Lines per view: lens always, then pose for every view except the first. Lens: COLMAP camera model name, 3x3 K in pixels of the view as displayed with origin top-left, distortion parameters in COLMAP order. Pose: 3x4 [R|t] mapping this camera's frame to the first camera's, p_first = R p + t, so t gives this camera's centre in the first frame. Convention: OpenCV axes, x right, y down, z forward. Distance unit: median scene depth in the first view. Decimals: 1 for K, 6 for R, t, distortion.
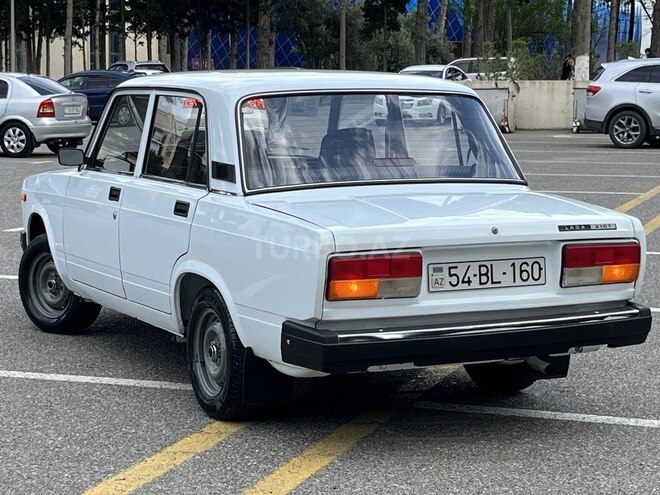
lens RADIAL K [[1608.8, 0, 369.7], [0, 1608.8, 224.4], [0, 0, 1]] dist [0.261184, 0.000000]
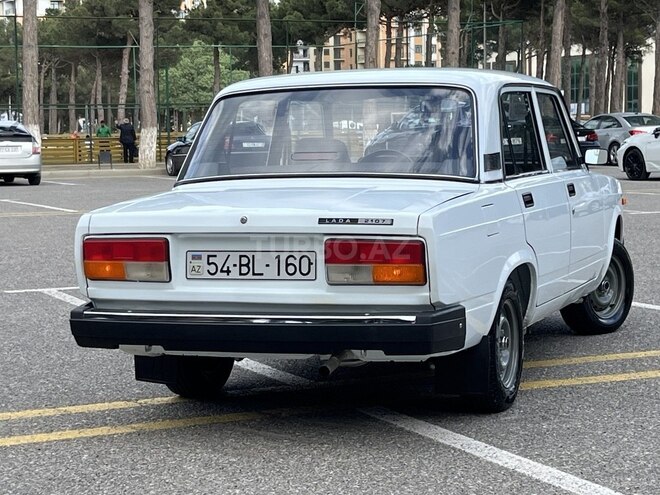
lens RADIAL K [[1530.6, 0, 328.1], [0, 1530.6, 249.5], [0, 0, 1]] dist [0.227219, 0.000000]
pose [[0.671862, 0.037069, -0.739748, 0.779537], [-0.044552, 0.998961, 0.009594, 0.010154], [0.739335, 0.026512, 0.672815, 0.402549]]
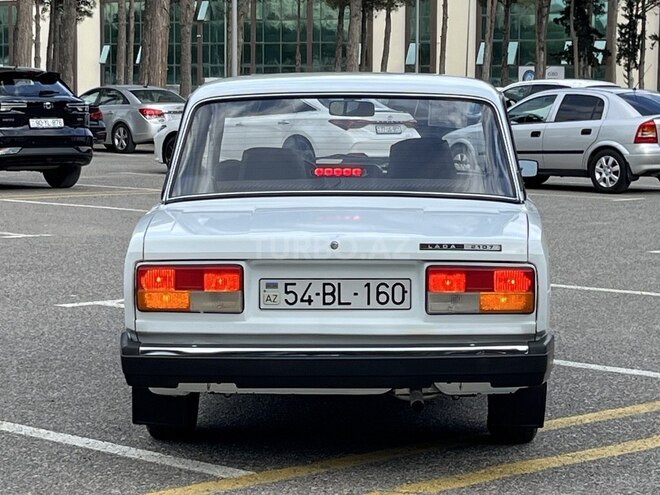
lens RADIAL K [[1923.2, 0, 327.0], [0, 1923.2, 246.1], [0, 0, 1]] dist [0.198043, 0.000000]
pose [[0.870698, 0.033160, -0.490699, 0.589544], [-0.041562, 0.999116, -0.006231, 0.010816], [0.490059, 0.025820, 0.871307, 0.053692]]
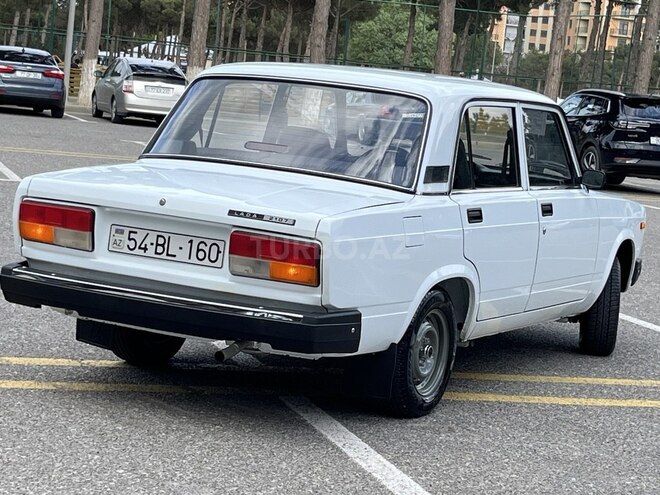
lens RADIAL K [[1608.8, 0, 327.3], [0, 1608.8, 247.7], [0, 0, 1]] dist [0.261184, 0.000000]
pose [[0.570091, 0.130797, -0.811103, 0.942044], [-0.168453, 0.984881, 0.040421, -0.025859], [0.804127, 0.113589, 0.583505, 0.480069]]
